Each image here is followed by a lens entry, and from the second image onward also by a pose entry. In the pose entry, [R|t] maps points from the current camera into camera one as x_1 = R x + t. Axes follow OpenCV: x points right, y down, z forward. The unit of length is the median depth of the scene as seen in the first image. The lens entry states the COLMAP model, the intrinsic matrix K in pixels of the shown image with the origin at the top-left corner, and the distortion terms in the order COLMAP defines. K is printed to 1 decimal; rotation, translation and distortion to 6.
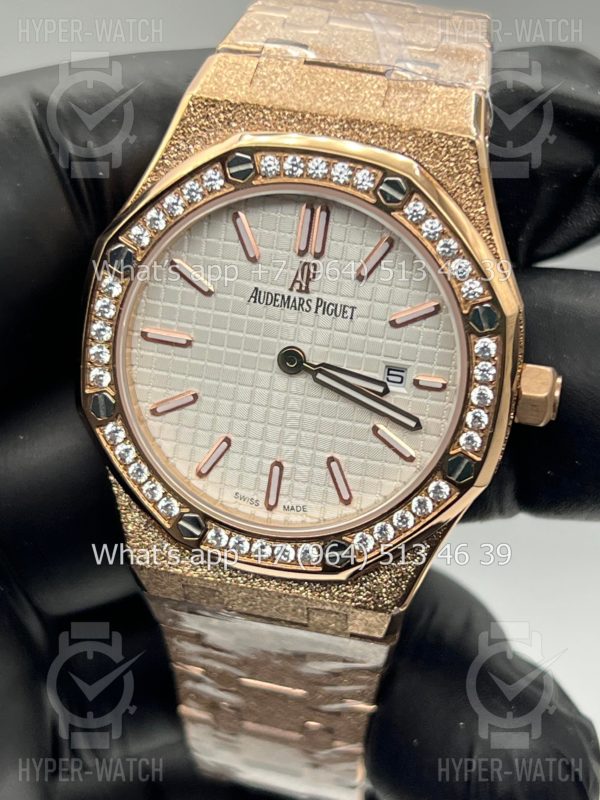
lens RADIAL K [[1820.8, 0, 297.9], [0, 1820.8, 403.8], [0, 0, 1]] dist [0.210823, 0.000000]
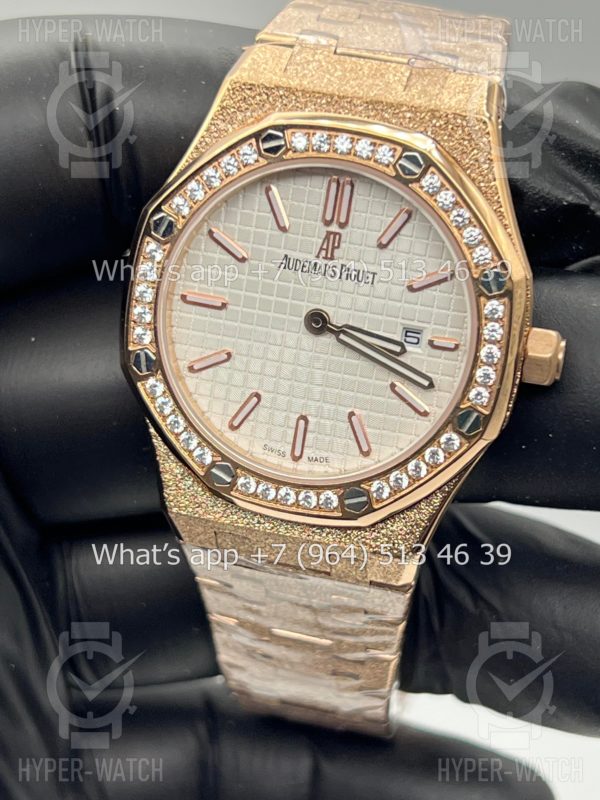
lens RADIAL K [[1820.8, 0, 304.3], [0, 1820.8, 400.2], [0, 0, 1]] dist [0.210823, 0.000000]
pose [[0.998952, 0.017008, -0.042491, 0.035932], [-0.019071, 0.998635, -0.048629, 0.076127], [0.041606, 0.049388, 0.997913, -0.085622]]
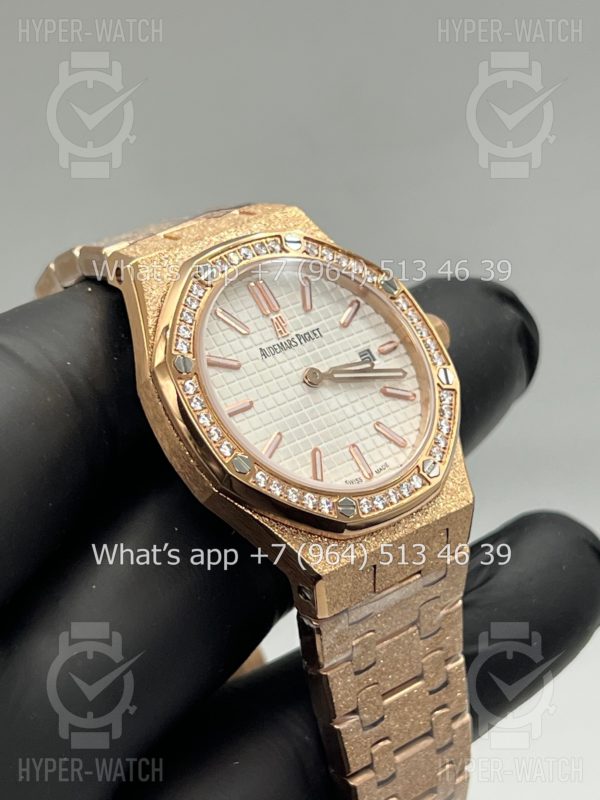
lens RADIAL K [[1820.8, 0, 300.5], [0, 1820.8, 399.8], [0, 0, 1]] dist [0.210823, 0.000000]
pose [[0.595439, -0.364798, 0.715804, -0.968092], [0.677750, 0.706506, -0.203725, 0.252693], [-0.431401, 0.606442, 0.667923, 0.123582]]
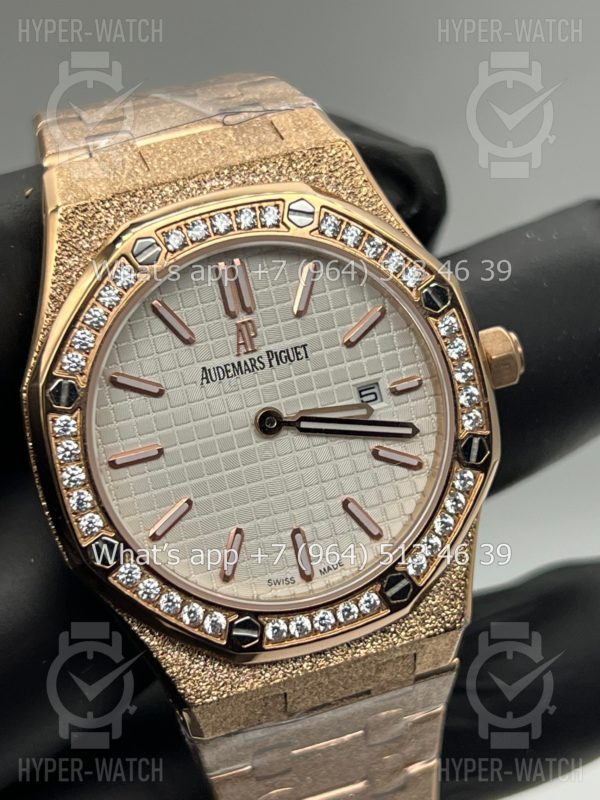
lens RADIAL K [[1820.8, 0, 298.1], [0, 1820.8, 399.8], [0, 0, 1]] dist [0.210823, 0.000000]
pose [[0.857988, -0.386503, 0.338337, -0.306412], [0.431090, 0.899956, -0.065125, 0.033852], [-0.279317, 0.201730, 0.938769, 0.103393]]
